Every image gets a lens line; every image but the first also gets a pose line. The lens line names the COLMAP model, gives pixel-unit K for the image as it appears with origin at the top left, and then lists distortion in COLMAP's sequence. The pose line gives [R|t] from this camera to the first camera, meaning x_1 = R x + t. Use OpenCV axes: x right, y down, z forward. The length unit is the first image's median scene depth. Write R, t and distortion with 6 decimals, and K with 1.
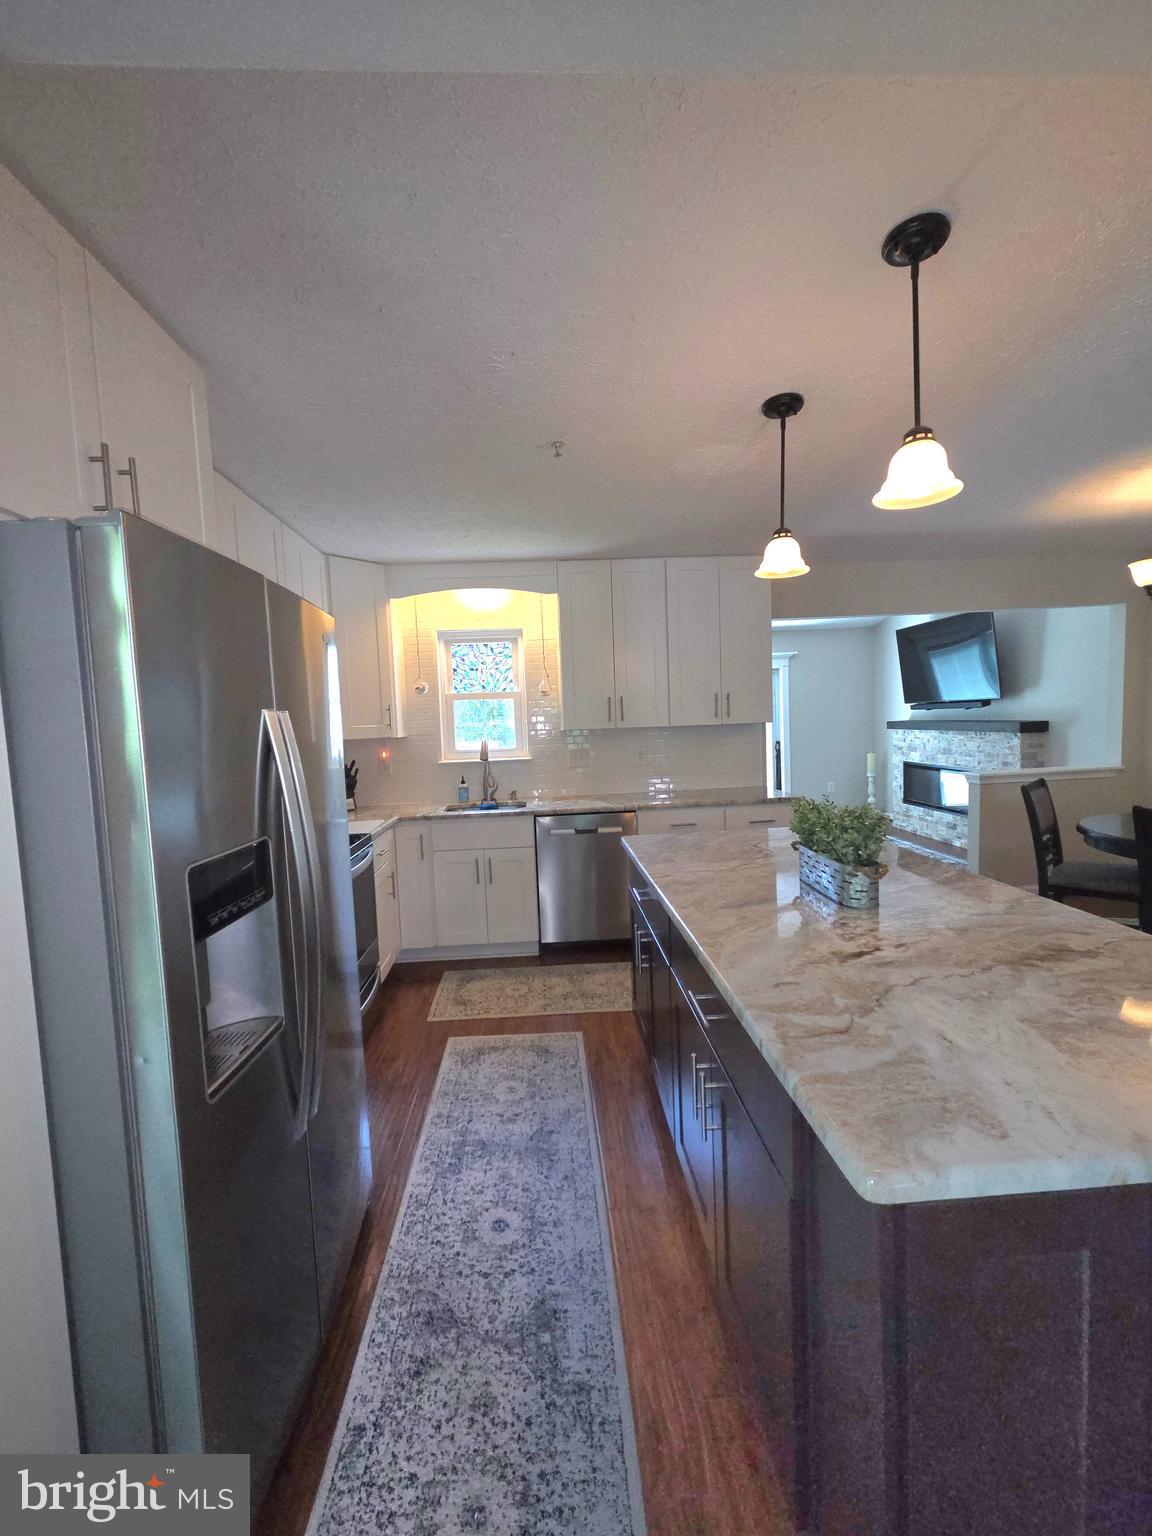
lens RADIAL K [[623.2, 0, 570.4], [0, 623.2, 765.1], [0, 0, 1]] dist [0.004832, -0.001034]
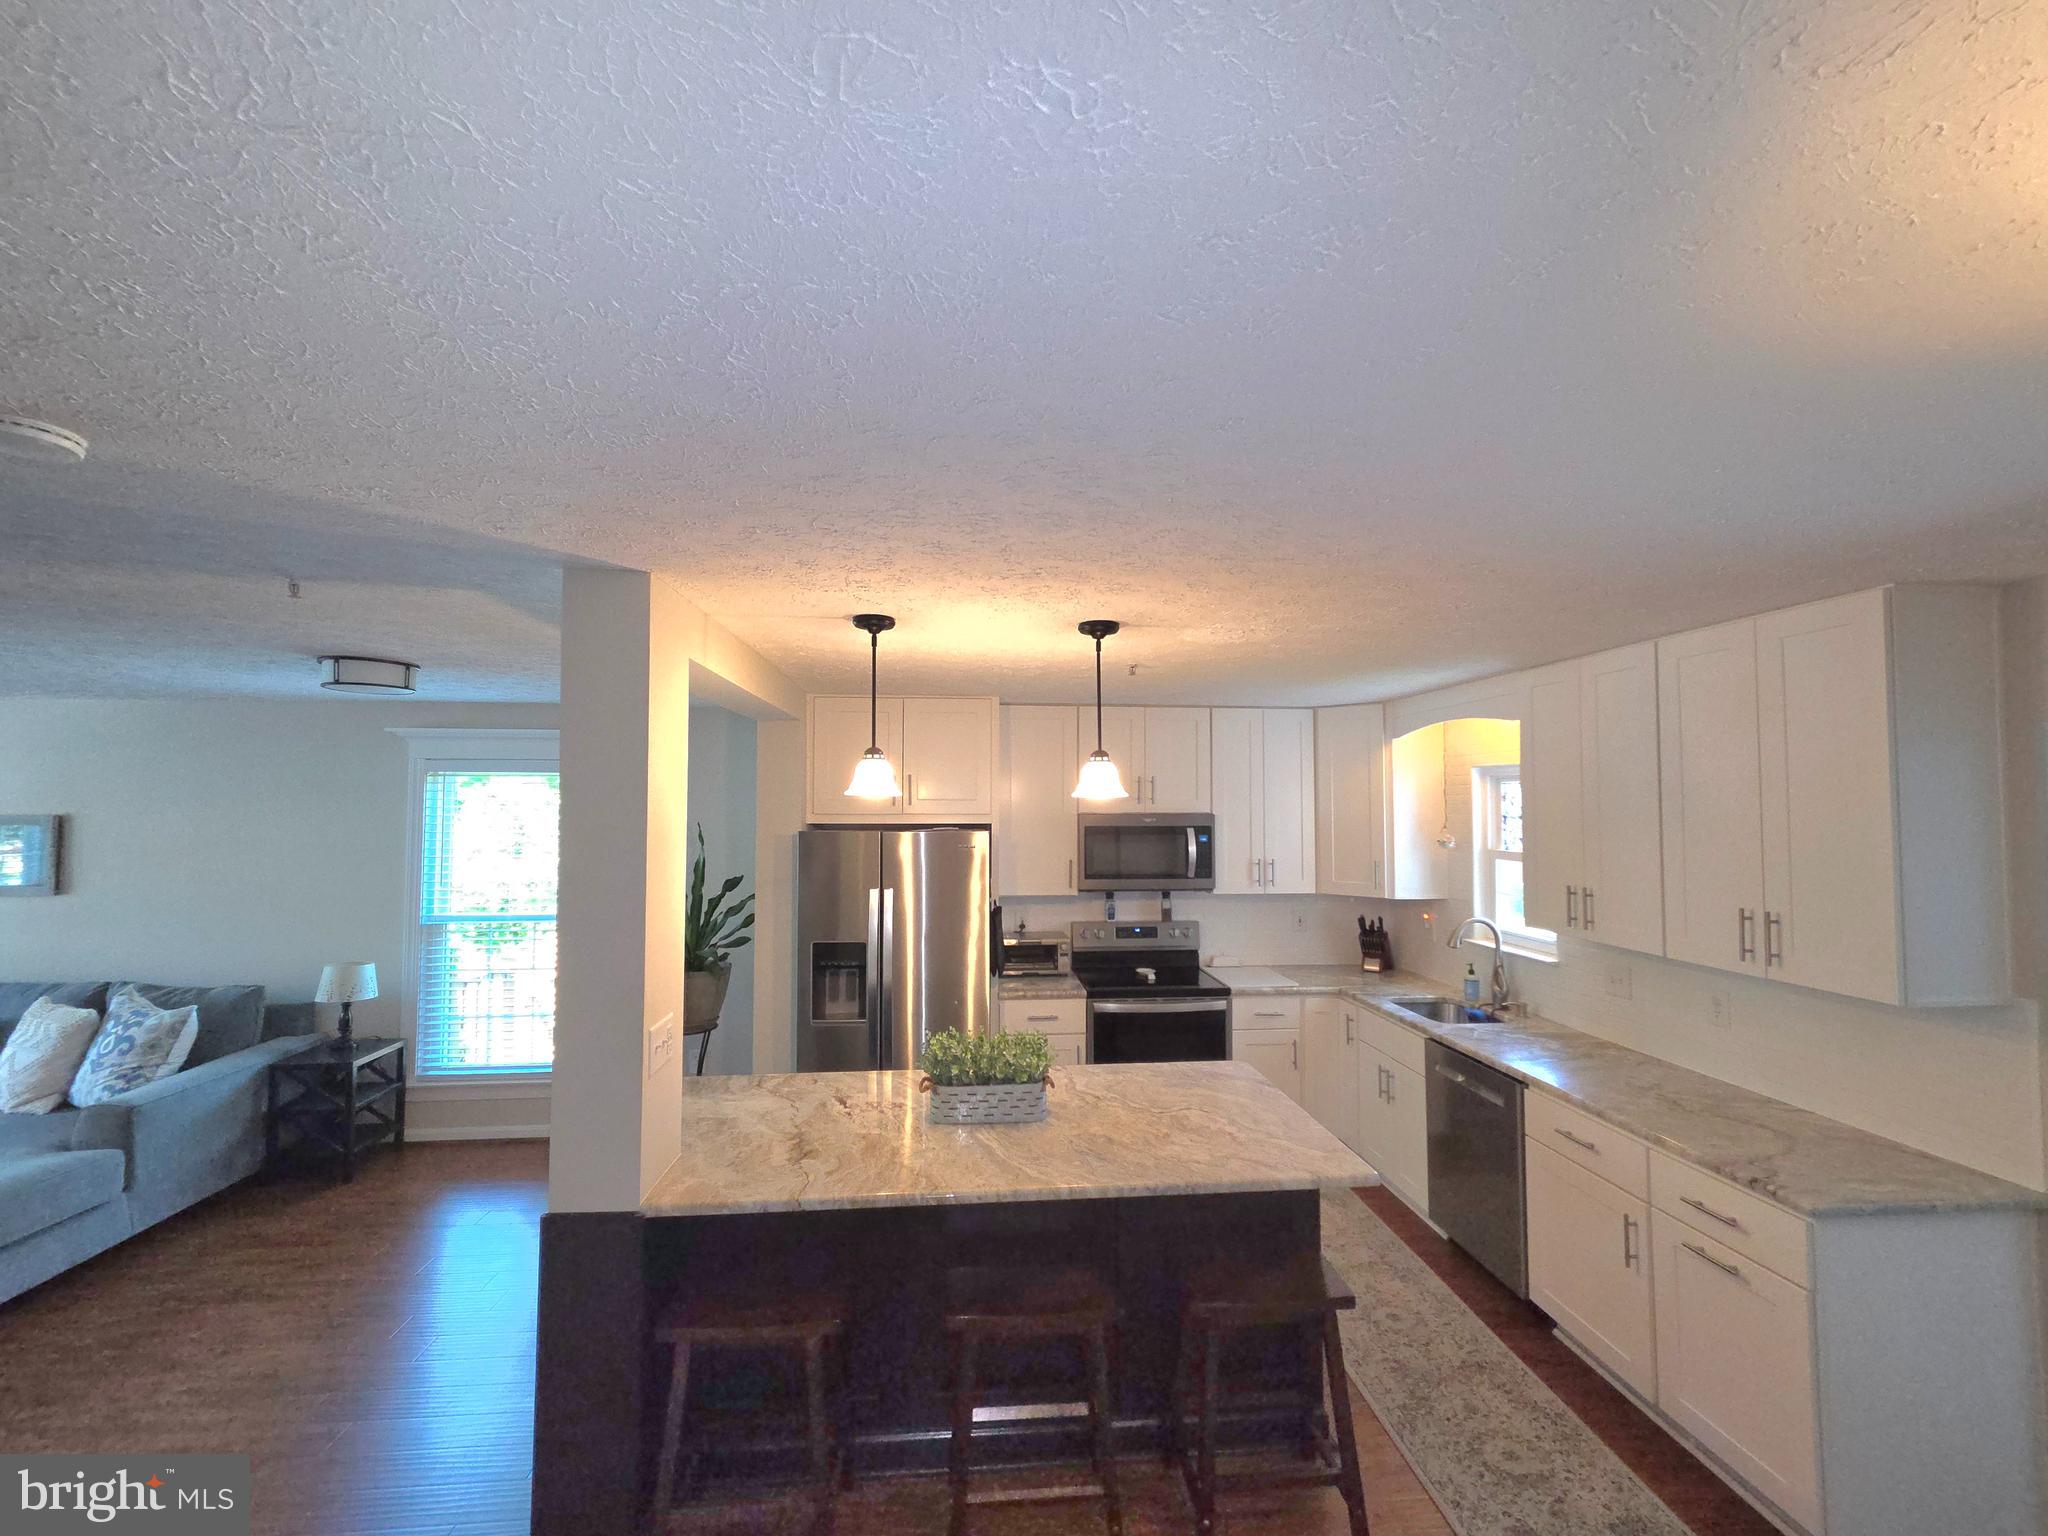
lens RADIAL K [[831.0, 0, 1022.7], [0, 831.0, 780.1], [0, 0, 1]] dist [0.004832, -0.001034]
pose [[0.036765, 0.009516, -0.999279, 0.529645], [-0.075055, 0.997157, 0.006734, -0.111071], [0.996501, 0.074753, 0.037375, 0.277199]]
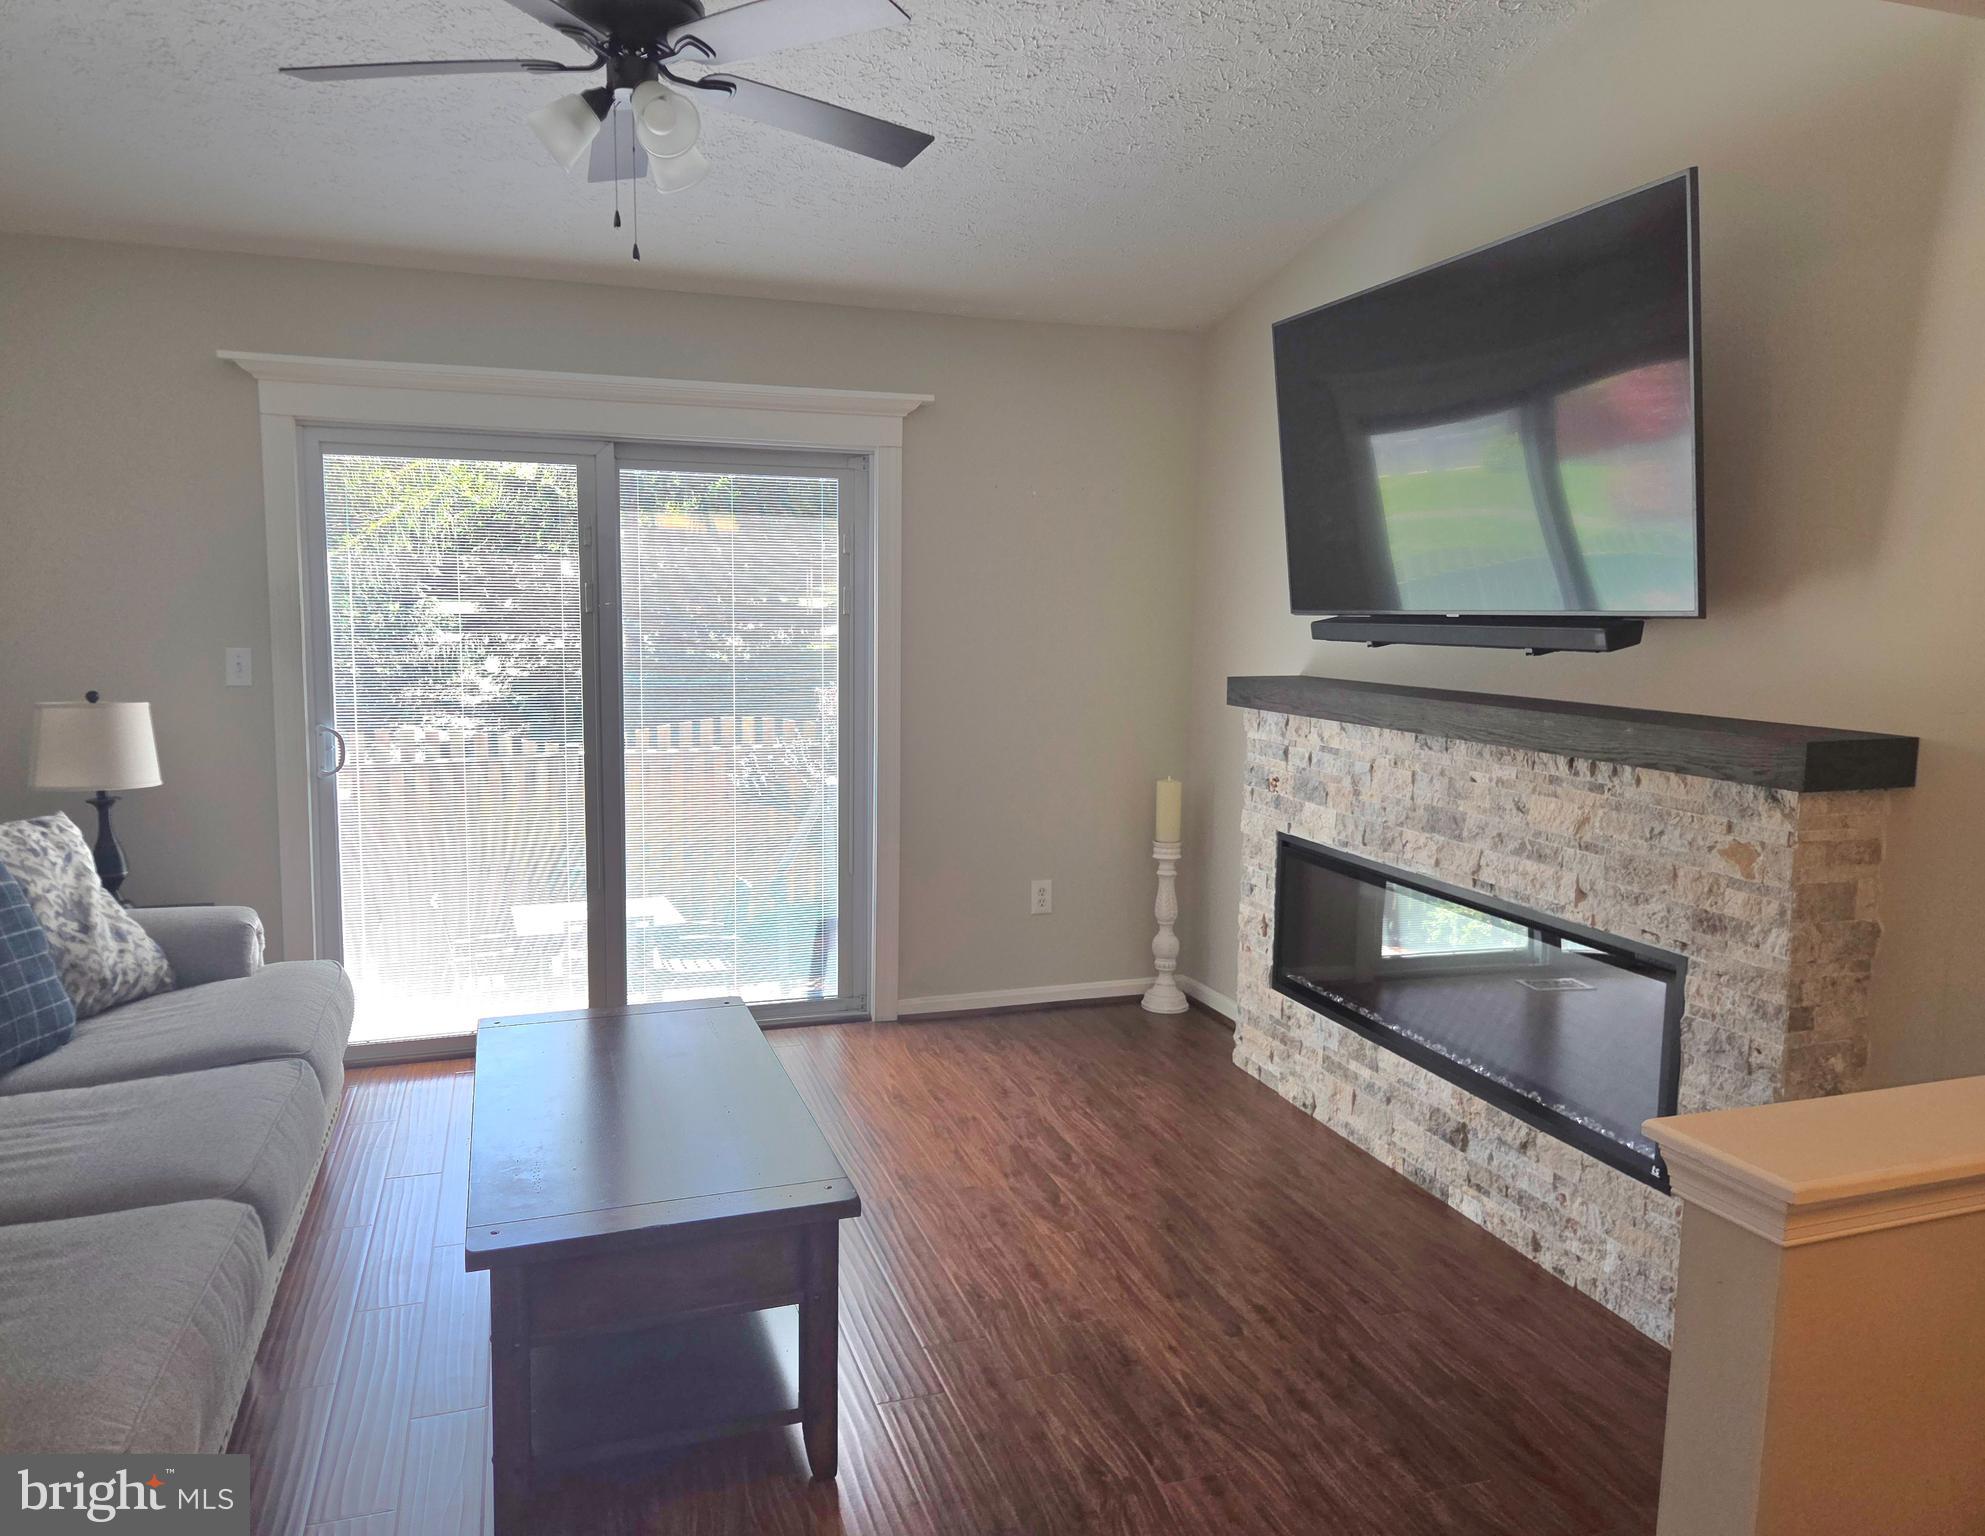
lens RADIAL K [[1378.5, 0, 968.2], [0, 1378.5, 756.5], [0, 0, 1]] dist [0.083314, -0.067719]
pose [[0.963538, 0.026093, 0.266297, 0.284528], [-0.034580, 0.999031, 0.027232, -0.056564], [-0.265329, -0.035447, 0.963506, 0.535949]]
